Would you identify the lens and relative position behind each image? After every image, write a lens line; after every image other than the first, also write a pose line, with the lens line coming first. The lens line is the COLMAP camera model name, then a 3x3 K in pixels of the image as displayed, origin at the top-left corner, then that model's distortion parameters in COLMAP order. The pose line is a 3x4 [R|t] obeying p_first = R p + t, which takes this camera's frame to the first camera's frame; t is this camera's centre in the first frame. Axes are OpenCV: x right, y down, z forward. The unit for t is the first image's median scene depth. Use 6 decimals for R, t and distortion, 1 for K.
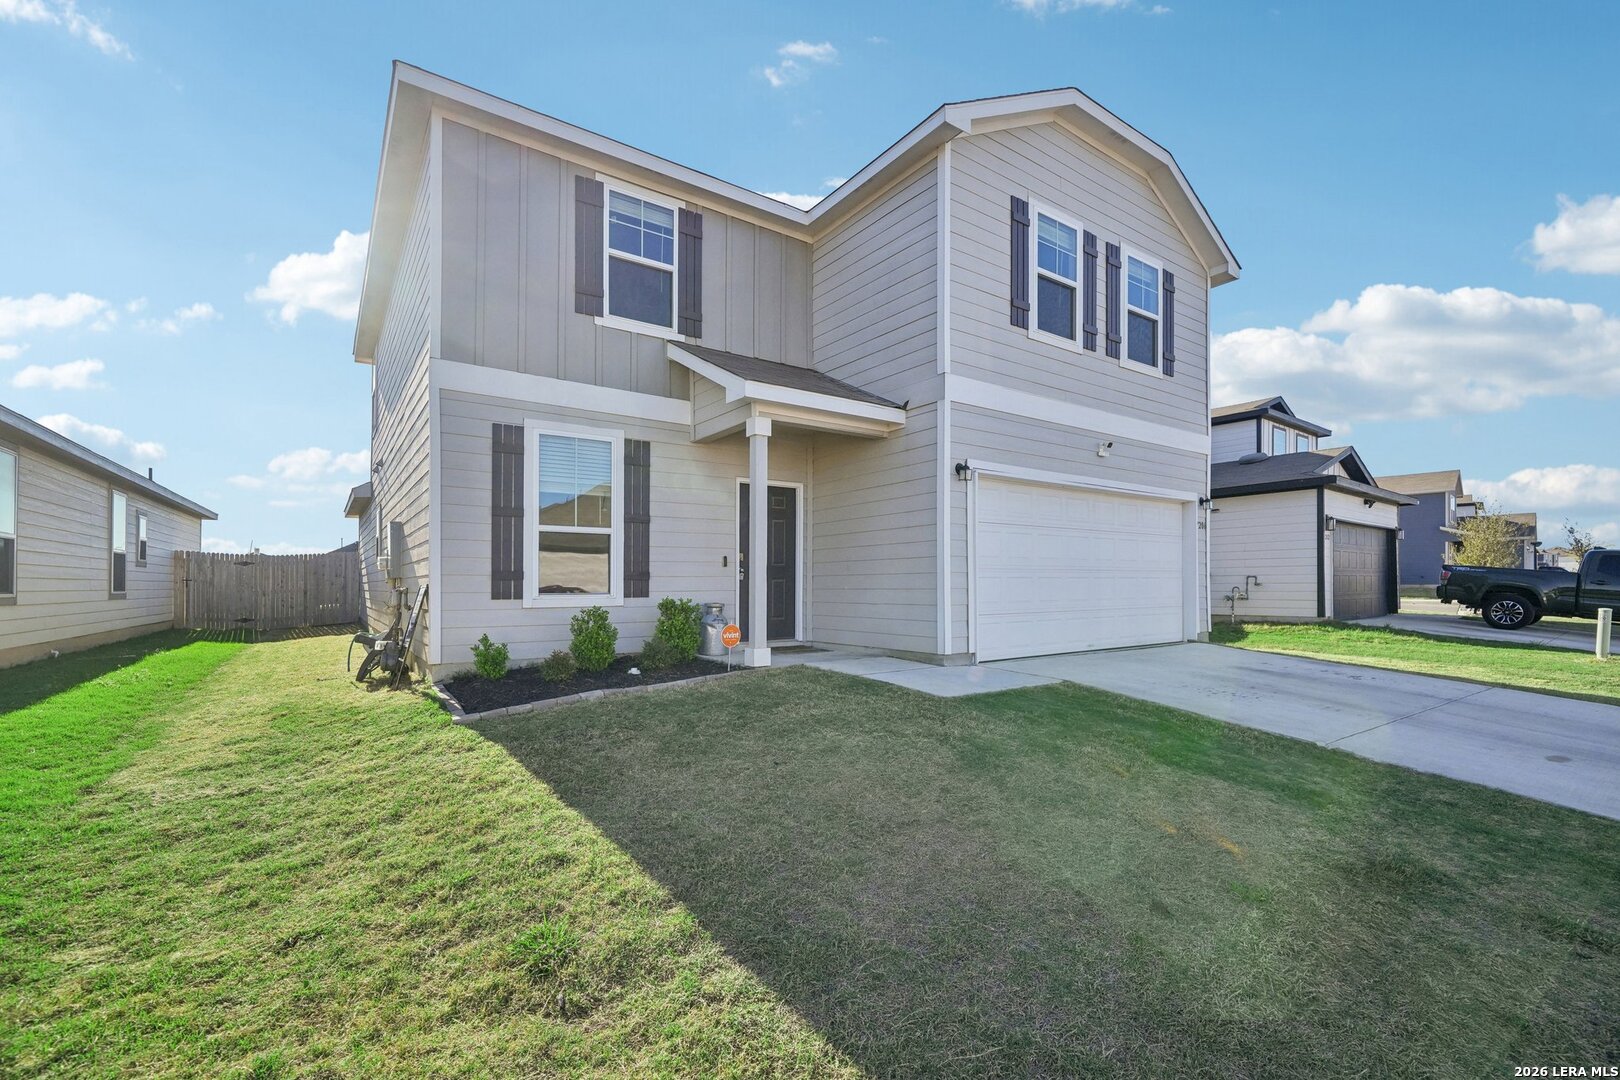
lens RADIAL K [[680.4, 0, 809.7], [0, 680.4, 551.5], [0, 0, 1]] dist [-0.000805, -0.000119]
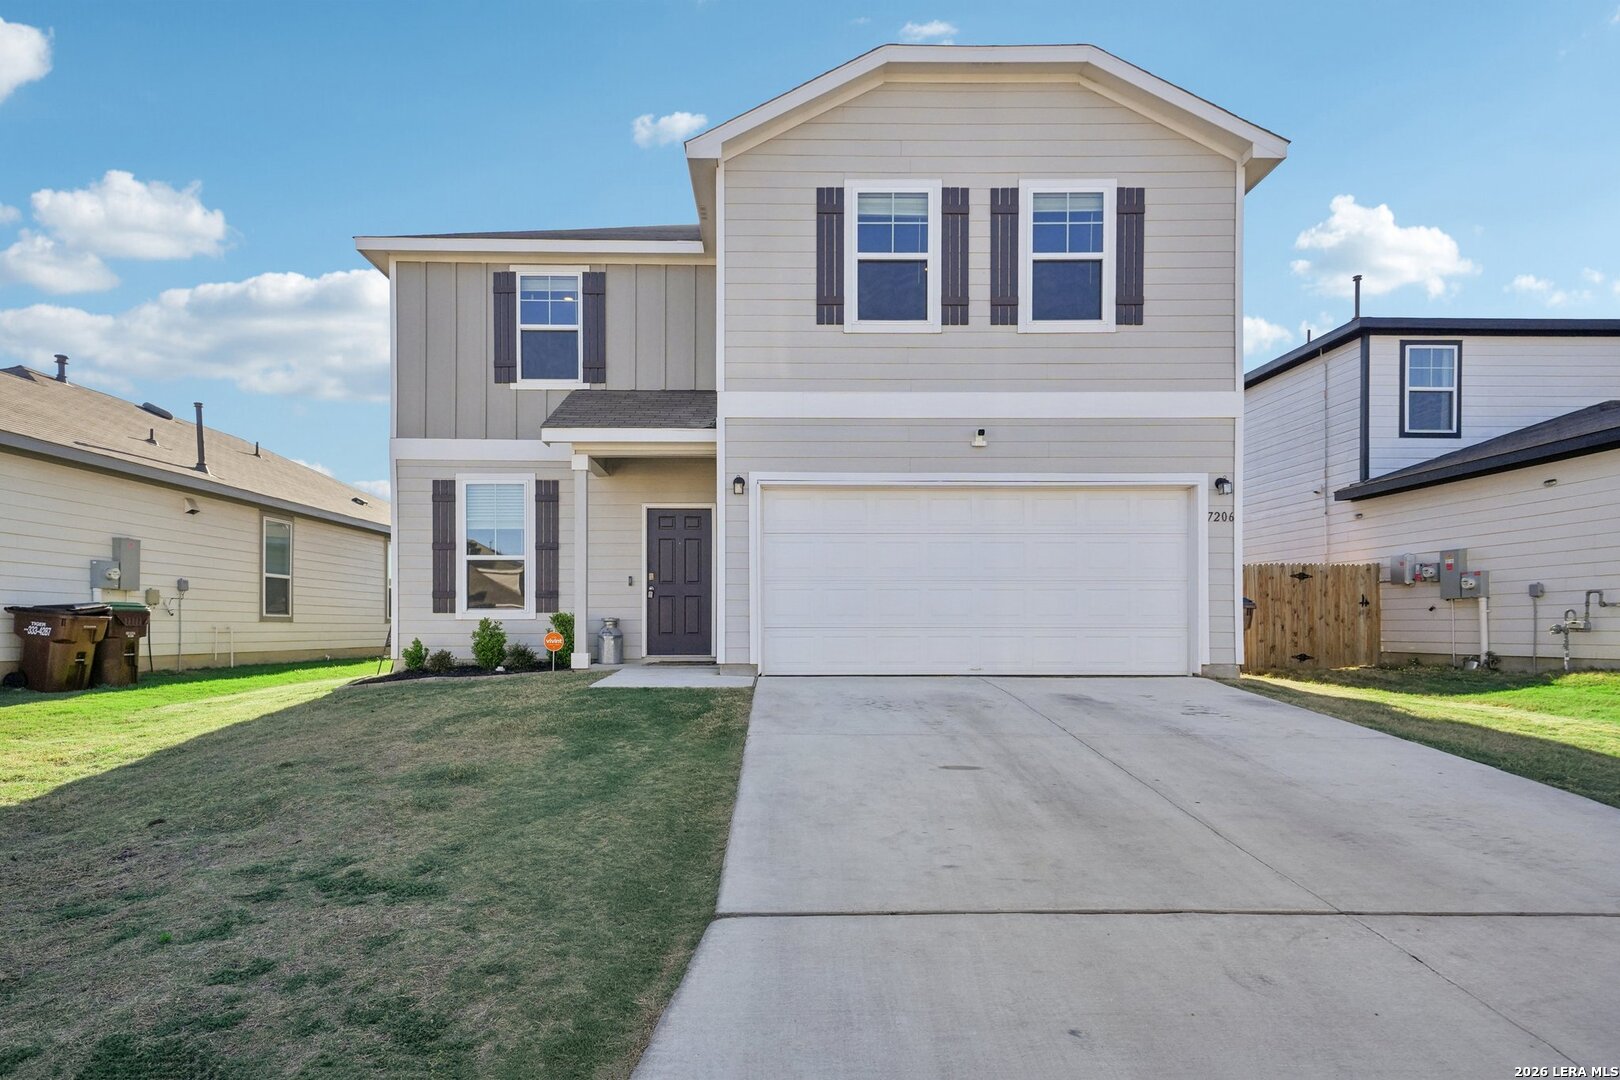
lens RADIAL K [[902.3, 0, 806.7], [0, 902.3, 586.7], [0, 0, 1]] dist [0.016320, 0.000165]
pose [[0.836184, -0.022928, -0.547969, 0.947273], [0.022525, 0.999718, -0.007458, 0.042394], [0.547986, -0.006106, 0.836465, -0.067927]]
